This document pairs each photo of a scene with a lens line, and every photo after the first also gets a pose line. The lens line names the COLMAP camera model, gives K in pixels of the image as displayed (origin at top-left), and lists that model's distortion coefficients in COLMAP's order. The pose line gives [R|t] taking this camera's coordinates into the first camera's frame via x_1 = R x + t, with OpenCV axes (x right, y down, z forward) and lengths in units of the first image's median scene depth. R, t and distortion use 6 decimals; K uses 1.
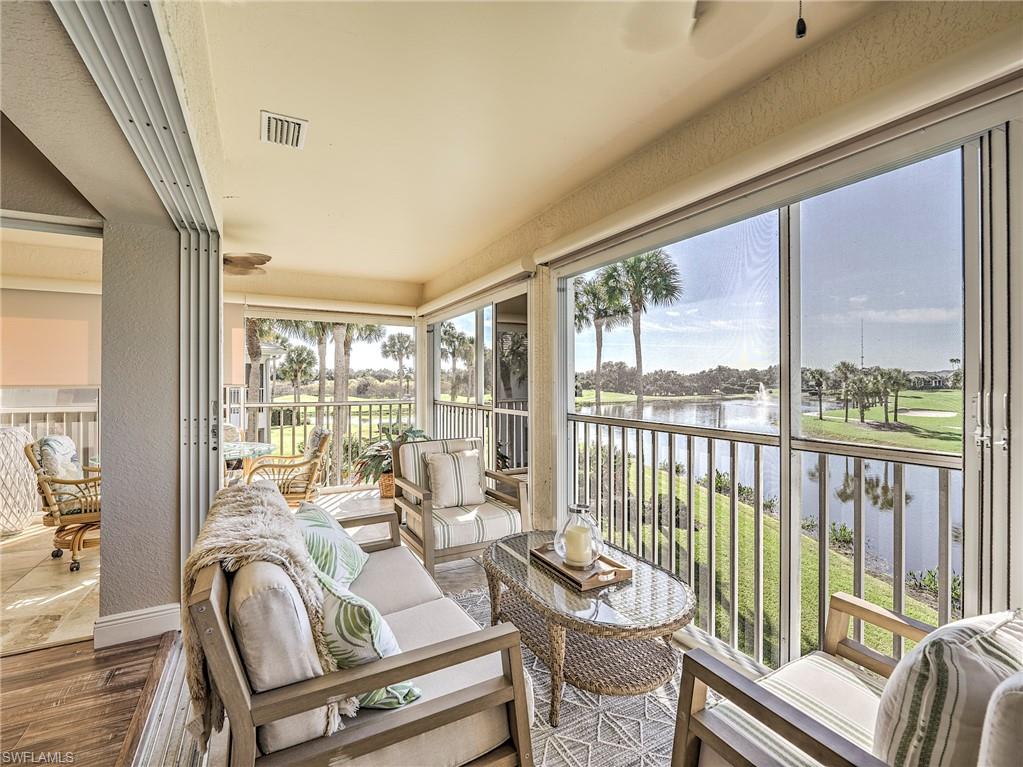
lens RADIAL K [[465.3, 0, 512.6], [0, 465.3, 382.0], [0, 0, 1]] dist [-0.006680, -0.001618]
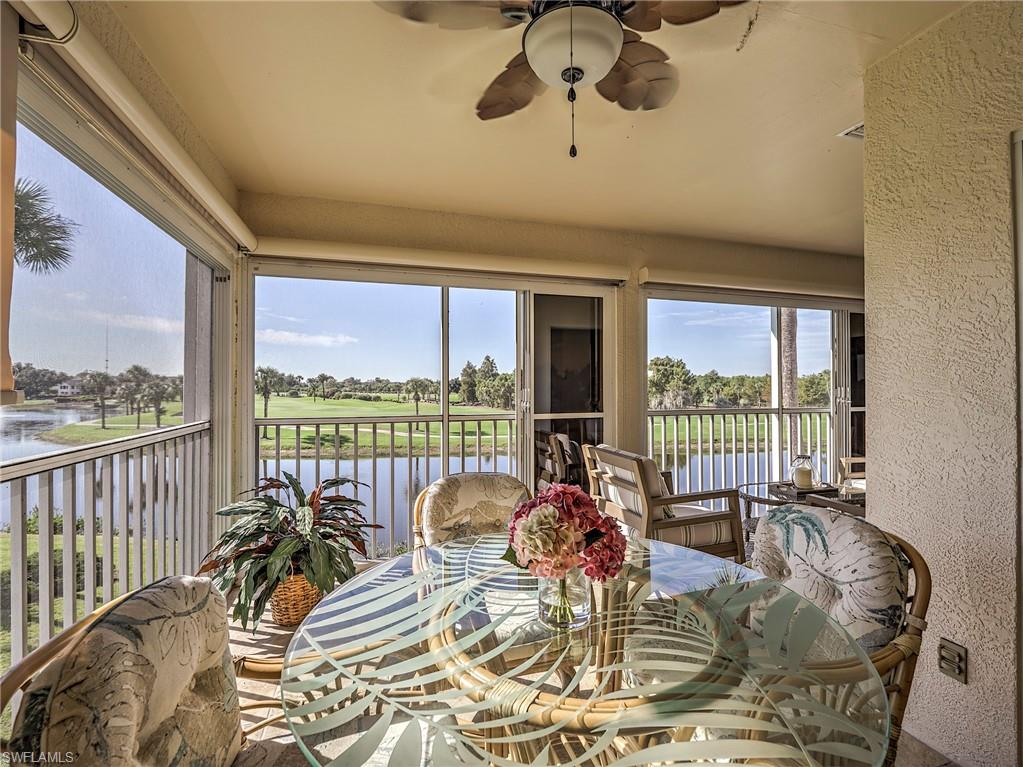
lens RADIAL K [[465.3, 0, 513.8], [0, 465.3, 378.1], [0, 0, 1]] dist [-0.006680, -0.001618]
pose [[0.192800, 0.017702, 0.981078, -0.691396], [0.000420, 0.999836, -0.018123, 0.003717], [-0.981238, 0.003907, 0.192761, 0.673650]]
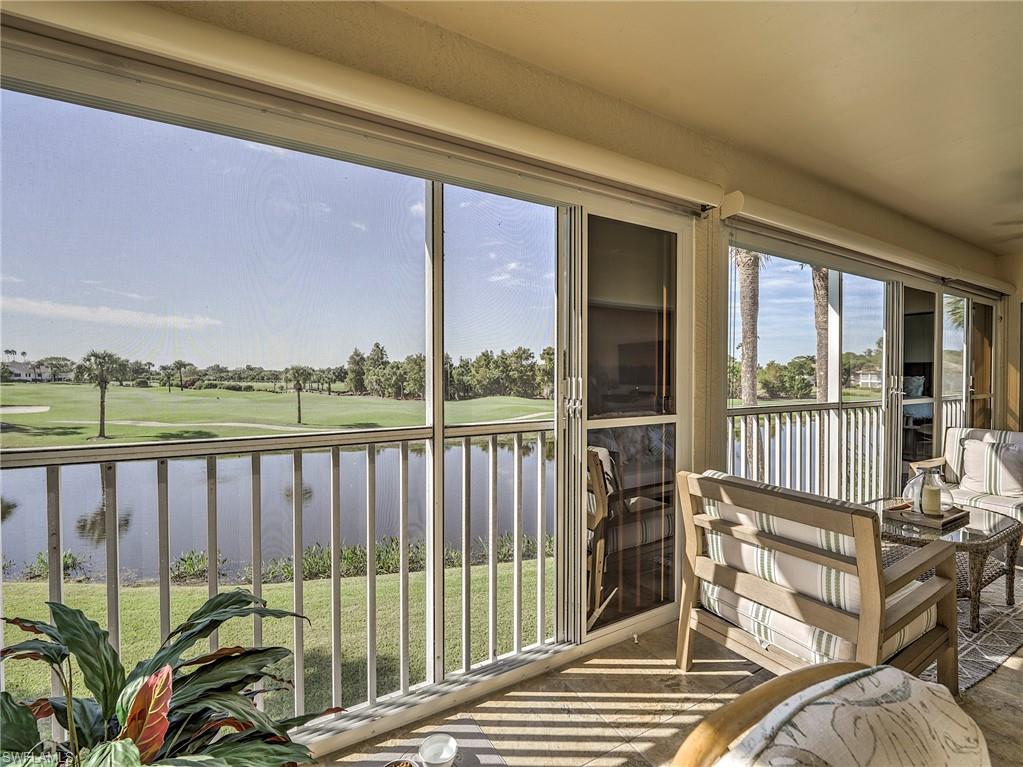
lens RADIAL K [[465.3, 0, 512.9], [0, 465.3, 382.4], [0, 0, 1]] dist [-0.006680, -0.001618]
pose [[-0.039060, -0.015197, 0.999121, -0.418266], [-0.001284, 0.999884, 0.015158, 0.005286], [-0.999236, -0.000691, -0.039075, 0.850365]]
